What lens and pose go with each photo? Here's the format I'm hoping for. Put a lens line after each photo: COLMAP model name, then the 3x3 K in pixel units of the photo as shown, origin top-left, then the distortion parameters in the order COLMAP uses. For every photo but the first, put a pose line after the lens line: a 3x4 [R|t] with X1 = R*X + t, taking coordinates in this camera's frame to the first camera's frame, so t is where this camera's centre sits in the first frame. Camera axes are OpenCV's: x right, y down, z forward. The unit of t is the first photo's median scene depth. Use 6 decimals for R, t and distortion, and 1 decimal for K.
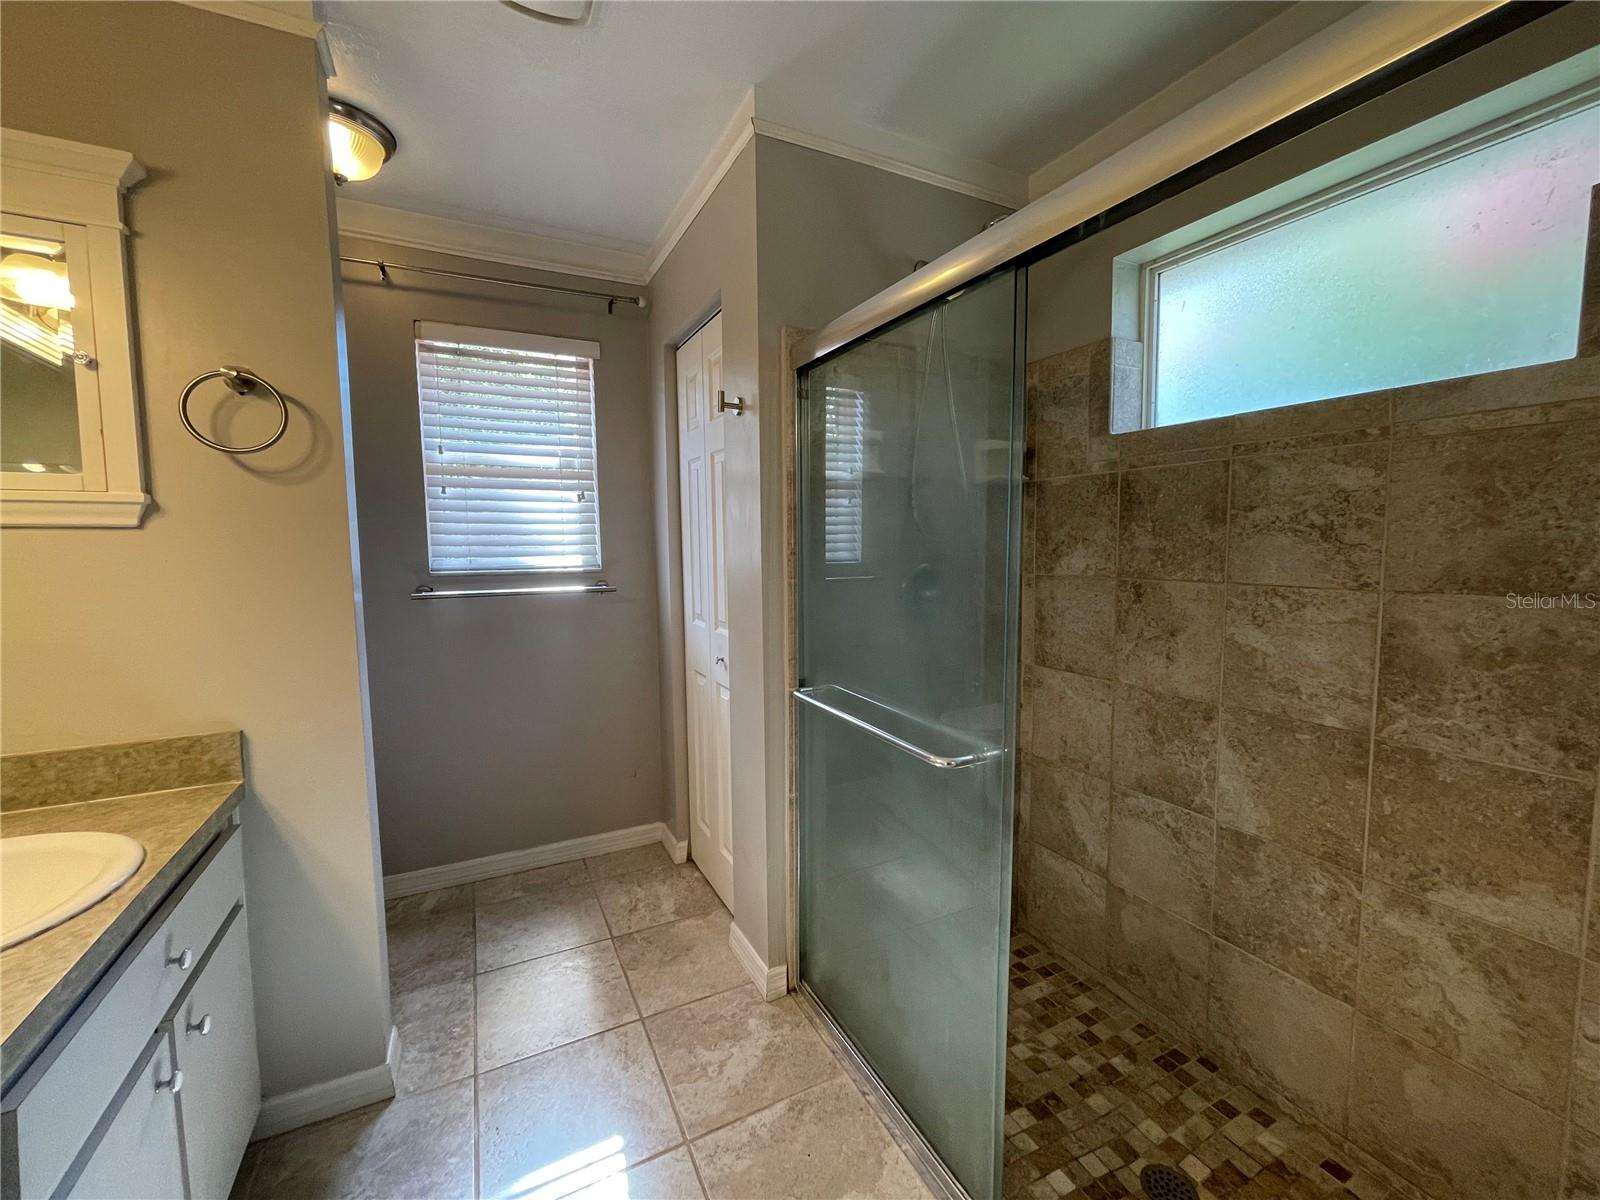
lens RADIAL K [[641.8, 0, 796.4], [0, 641.8, 597.0], [0, 0, 1]] dist [-0.002757, -0.000171]
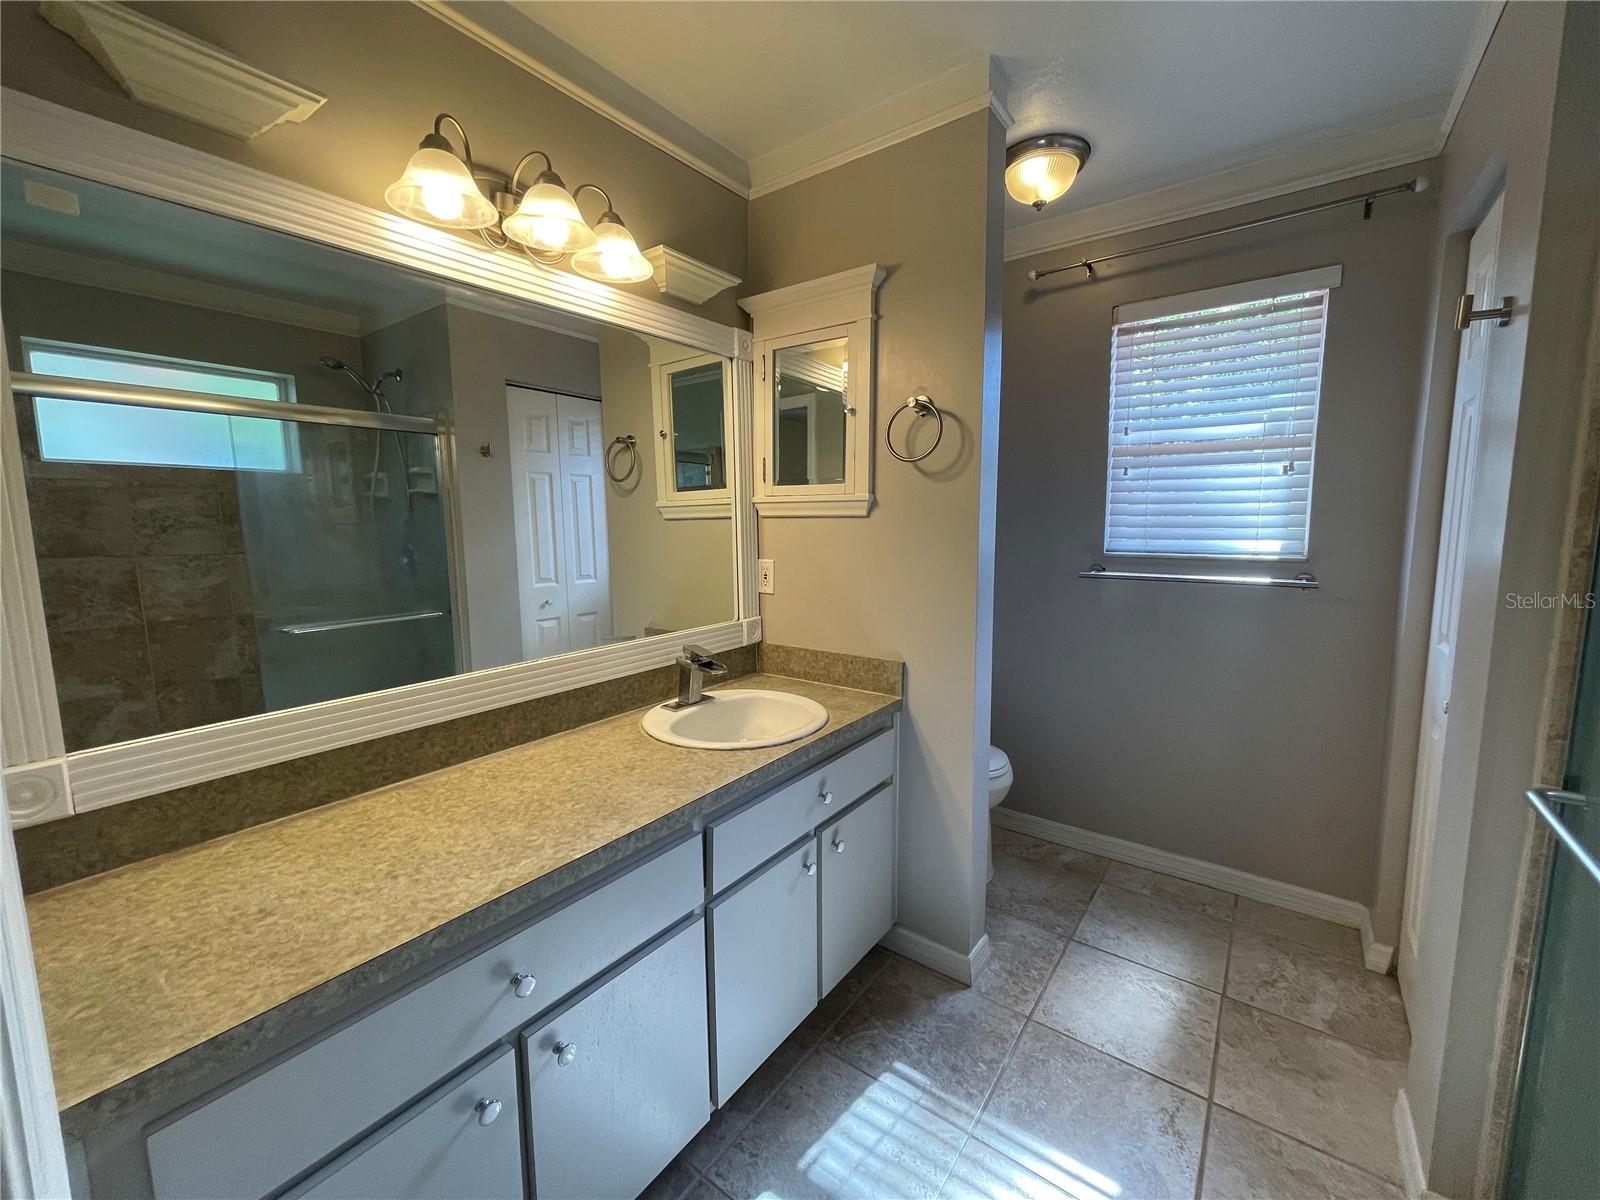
lens RADIAL K [[641.8, 0, 796.4], [0, 641.8, 597.0], [0, 0, 1]] dist [-0.002757, -0.000171]
pose [[0.440024, 0.112383, -0.890926, 0.179953], [-0.075515, 0.993254, 0.087995, -0.025914], [0.894805, 0.028558, 0.445542, 0.117435]]
